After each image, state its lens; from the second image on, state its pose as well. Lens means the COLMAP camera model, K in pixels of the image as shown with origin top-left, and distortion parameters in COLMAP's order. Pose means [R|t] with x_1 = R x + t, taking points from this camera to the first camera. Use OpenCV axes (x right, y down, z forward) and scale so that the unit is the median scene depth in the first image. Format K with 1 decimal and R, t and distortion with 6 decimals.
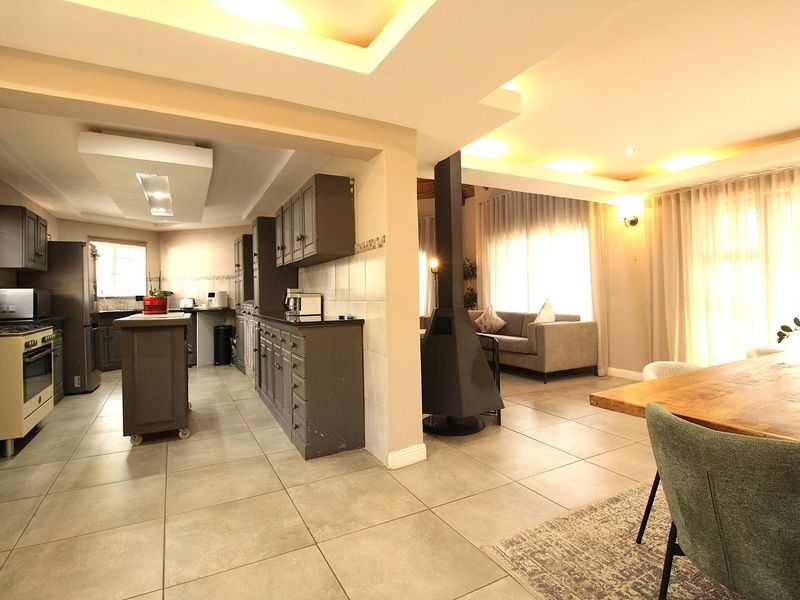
lens RADIAL K [[418.9, 0, 410.6], [0, 418.9, 291.3], [0, 0, 1]] dist [0.000284, -0.014068]
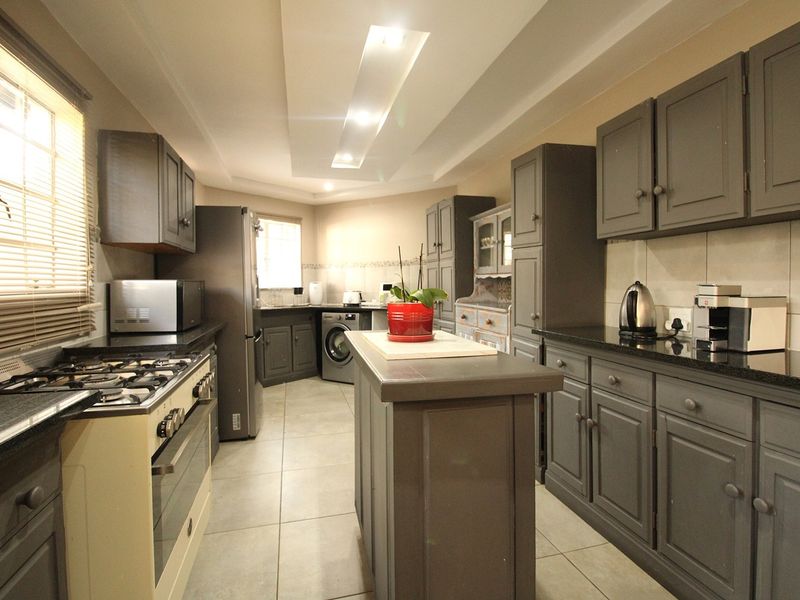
lens RADIAL K [[418.9, 0, 410.6], [0, 418.9, 291.3], [0, 0, 1]] dist [0.000284, -0.014068]
pose [[0.973829, 0.013352, -0.226887, -0.386892], [-0.006894, 0.999549, 0.029233, -0.008574], [0.227175, -0.026904, 0.973482, 0.426776]]
